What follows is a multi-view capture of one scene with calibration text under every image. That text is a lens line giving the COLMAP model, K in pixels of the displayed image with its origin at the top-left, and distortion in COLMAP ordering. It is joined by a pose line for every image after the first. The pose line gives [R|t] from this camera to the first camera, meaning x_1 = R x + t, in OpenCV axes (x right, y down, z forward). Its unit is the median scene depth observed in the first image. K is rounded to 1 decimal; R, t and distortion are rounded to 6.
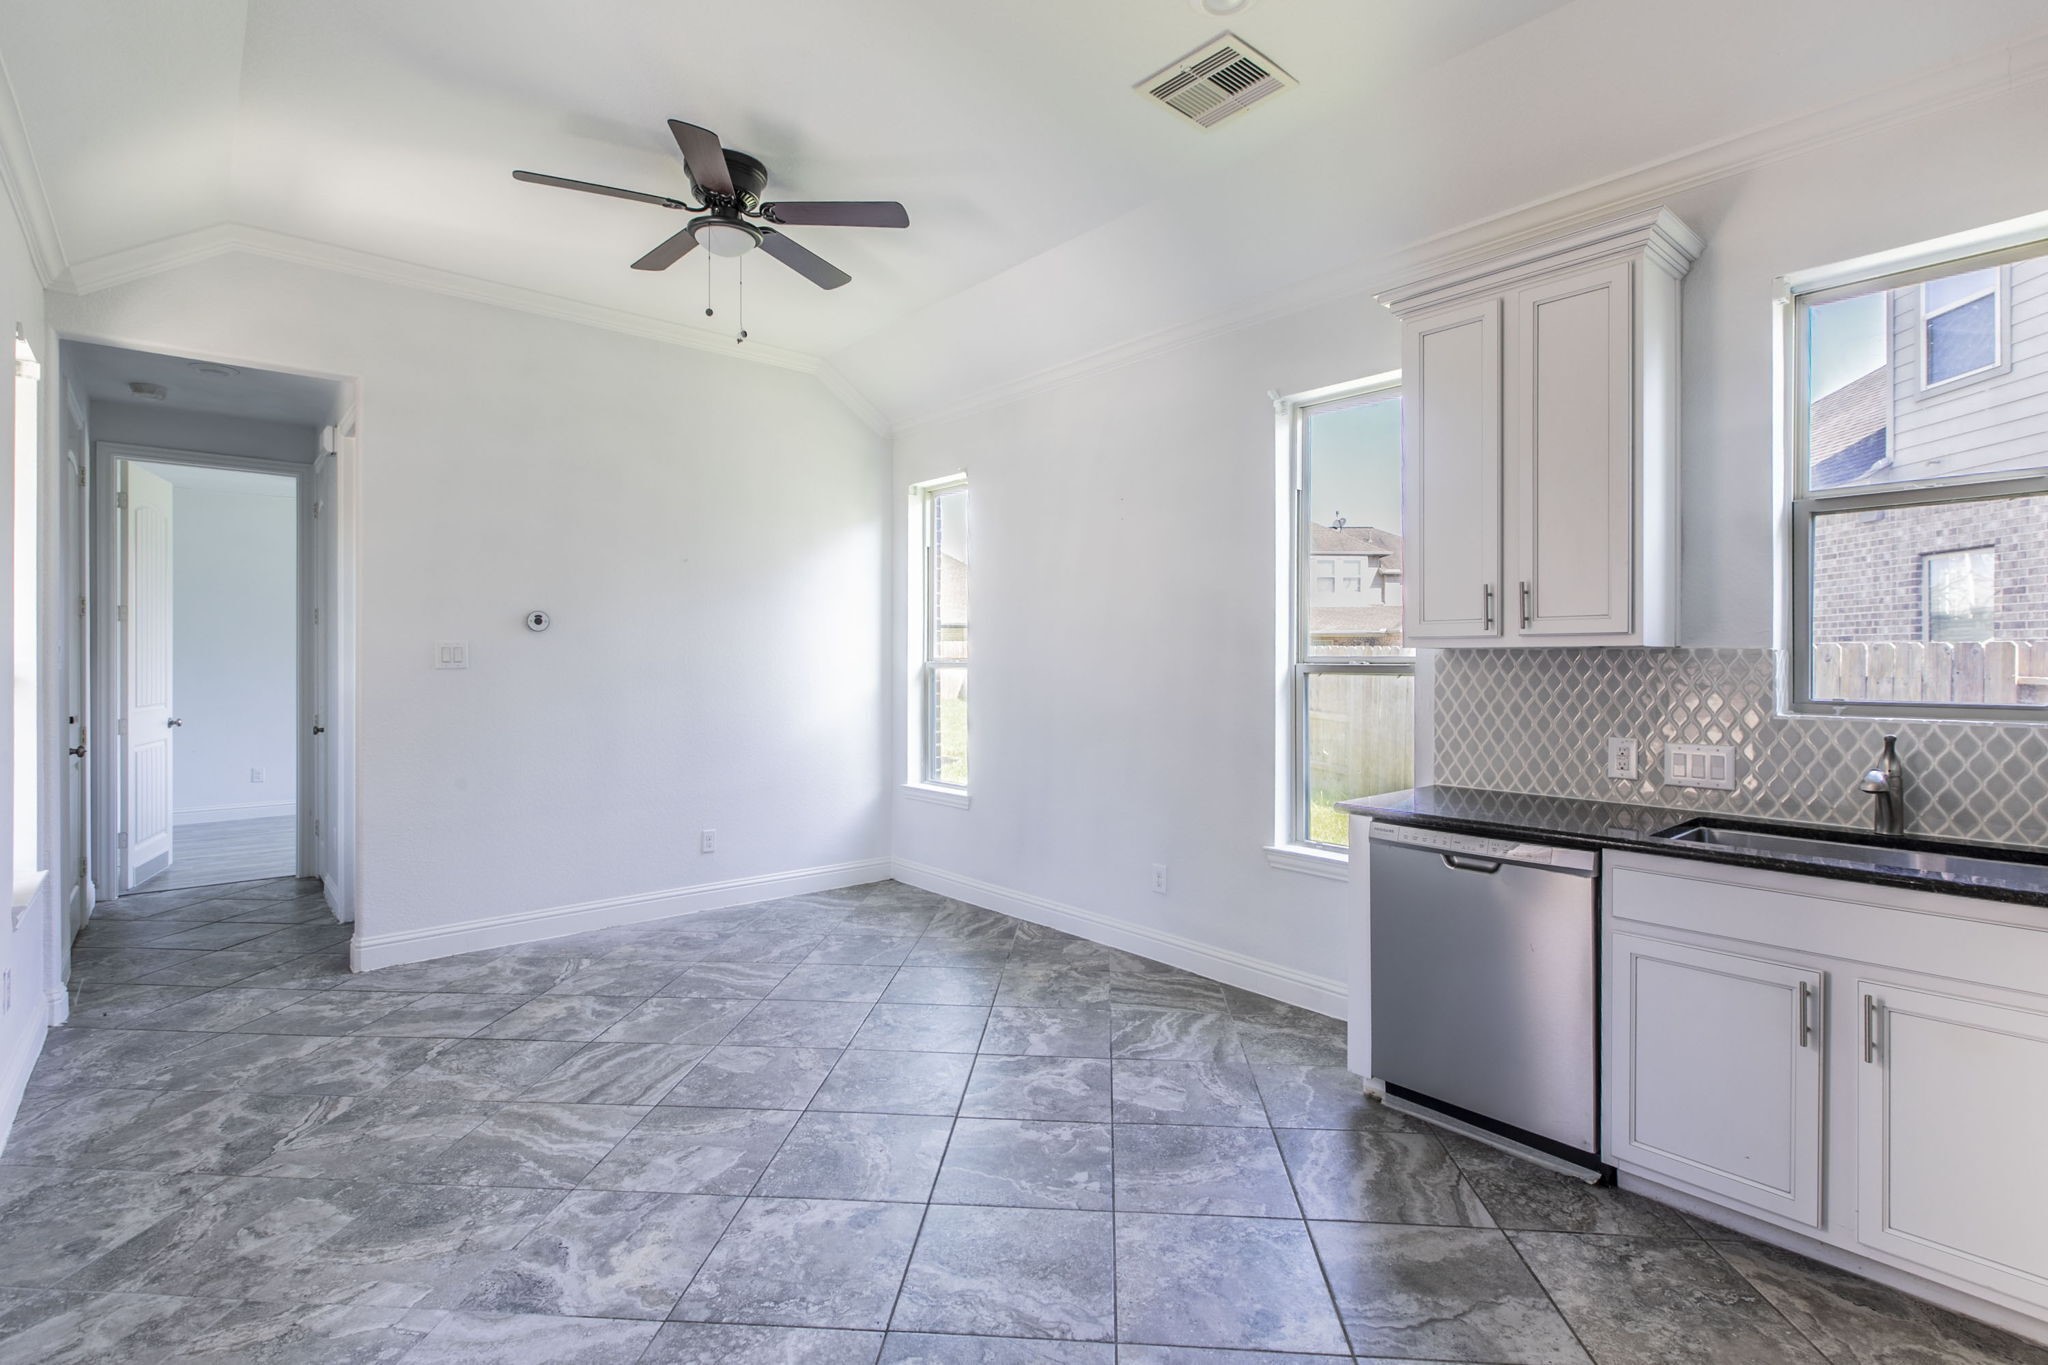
lens RADIAL K [[950.1, 0, 1008.1], [0, 950.1, 667.8], [0, 0, 1]] dist [0.006612, -0.001506]
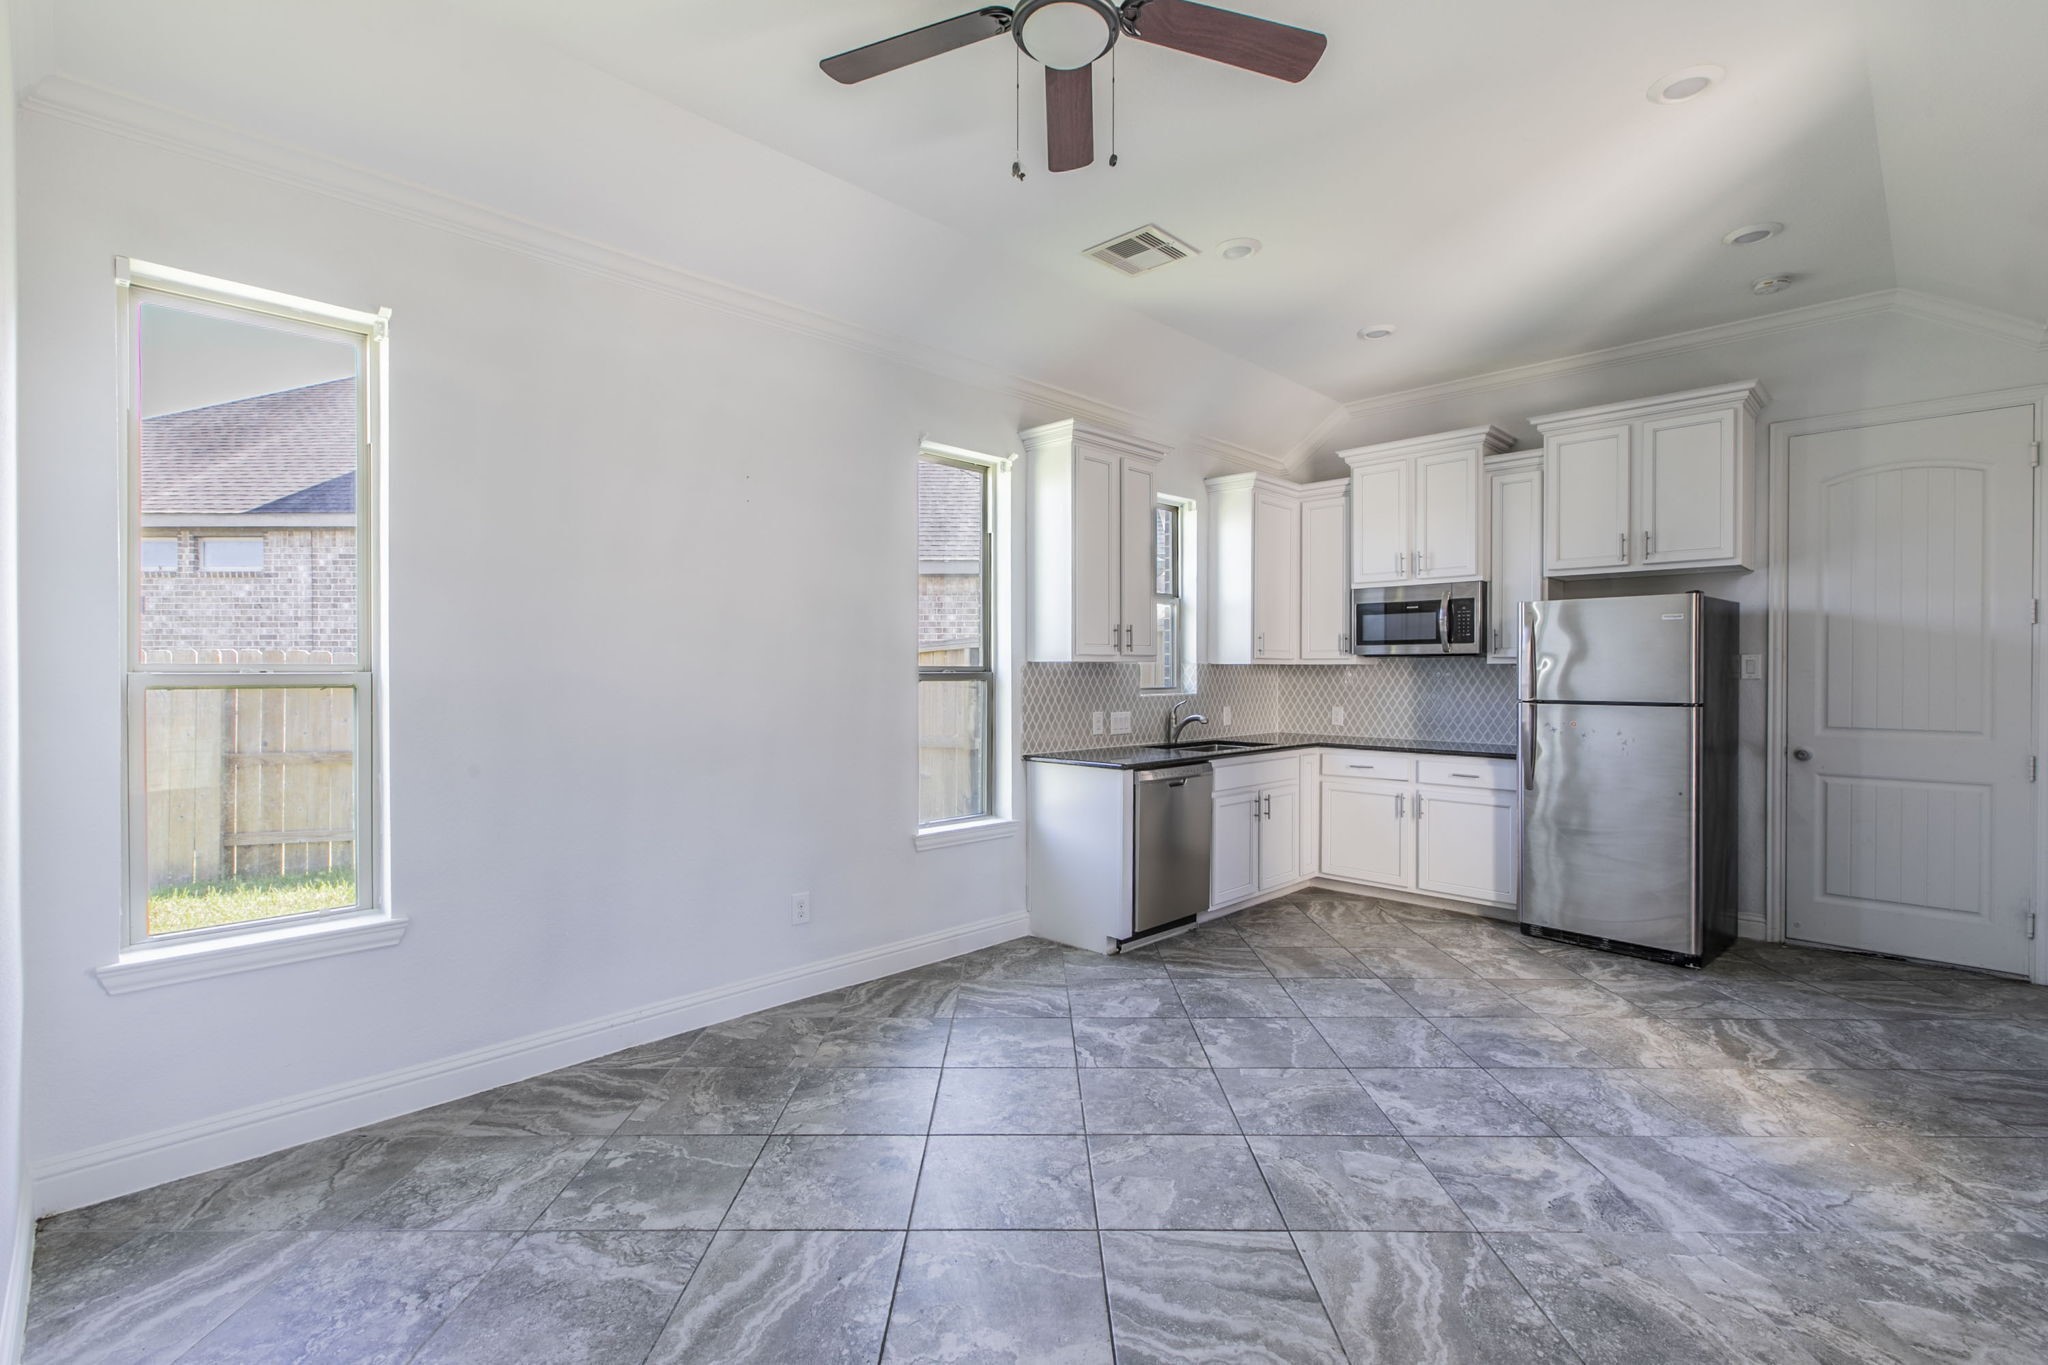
lens RADIAL K [[950.1, 0, 1024.9], [0, 950.1, 677.0], [0, 0, 1]] dist [0.006612, -0.001506]
pose [[-0.093364, -0.006630, 0.995610, -1.168717], [0.004283, 0.999966, 0.007061, -0.007865], [-0.995623, 0.004923, -0.093332, 1.327213]]
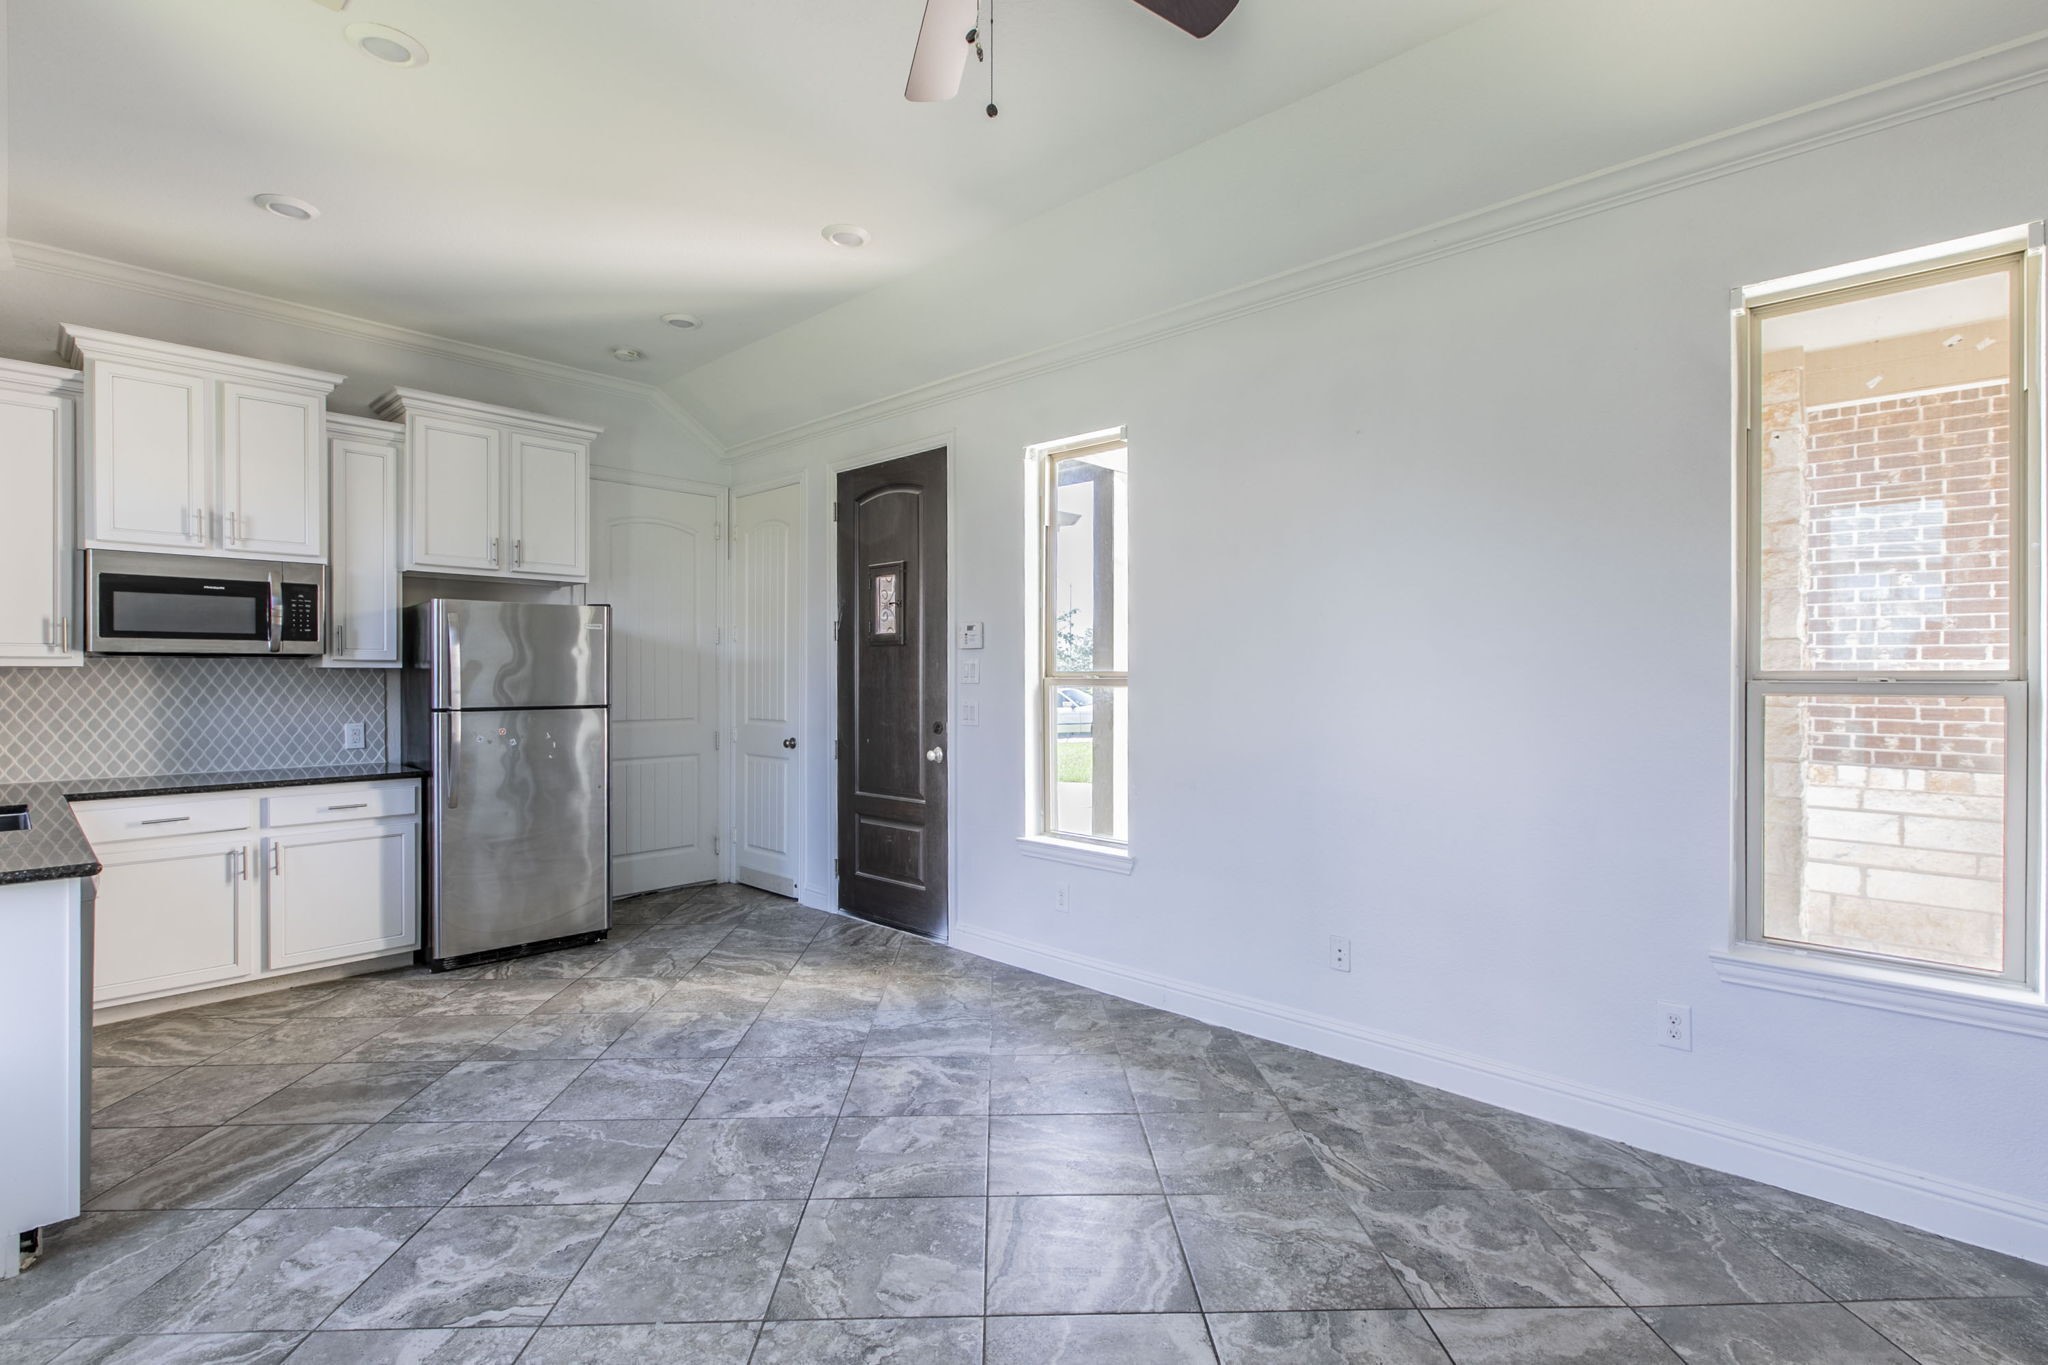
lens RADIAL K [[950.1, 0, 1035.5], [0, 950.1, 676.6], [0, 0, 1]] dist [0.006612, -0.001506]
pose [[-0.991174, 0.000723, -0.132567, -0.308374], [-0.000387, 0.999965, 0.008345, -0.015290], [0.132568, 0.008323, -0.991139, 1.903649]]
